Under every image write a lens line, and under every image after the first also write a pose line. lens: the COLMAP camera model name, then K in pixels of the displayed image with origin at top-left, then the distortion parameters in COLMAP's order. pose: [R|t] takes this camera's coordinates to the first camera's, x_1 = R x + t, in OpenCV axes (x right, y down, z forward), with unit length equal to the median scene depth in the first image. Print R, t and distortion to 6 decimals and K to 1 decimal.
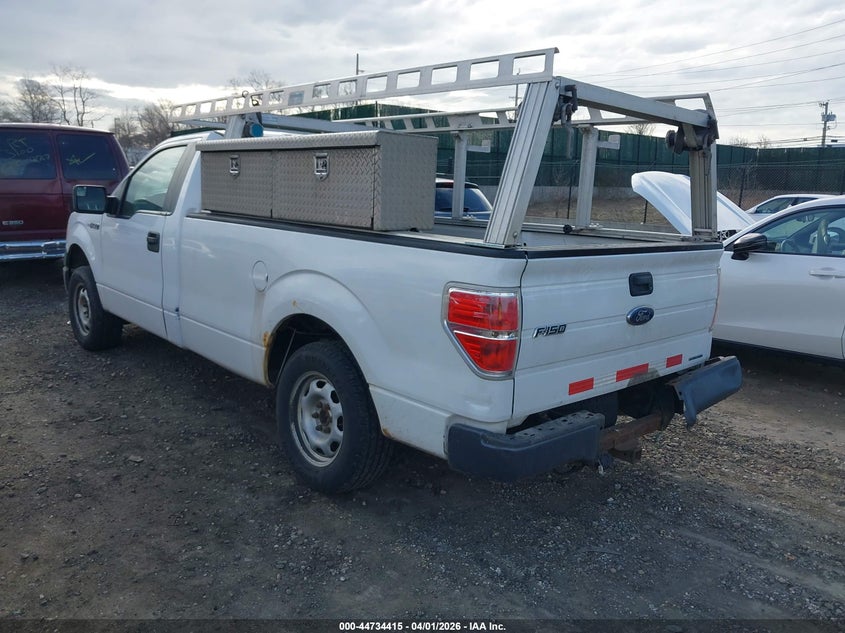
lens RADIAL K [[659.7, 0, 426.1], [0, 659.7, 317.1], [0, 0, 1]] dist [-0.008185, 0.003716]
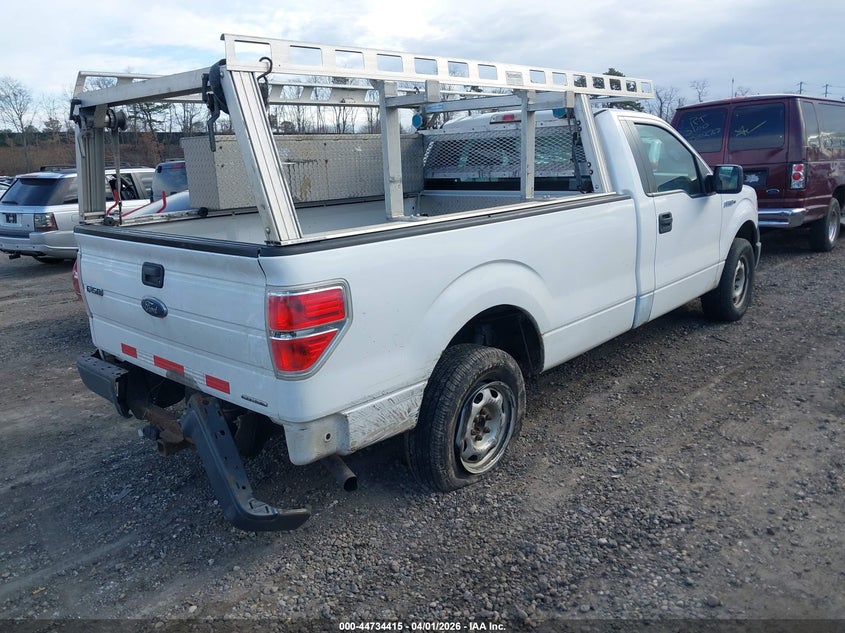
lens RADIAL K [[659.7, 0, 423.8], [0, 659.7, 315.0], [0, 0, 1]] dist [-0.008185, 0.003716]
pose [[0.101721, 0.192534, -0.976004, 1.323551], [-0.137752, 0.974368, 0.177854, -0.219935], [0.985230, 0.116355, 0.125635, 1.277209]]
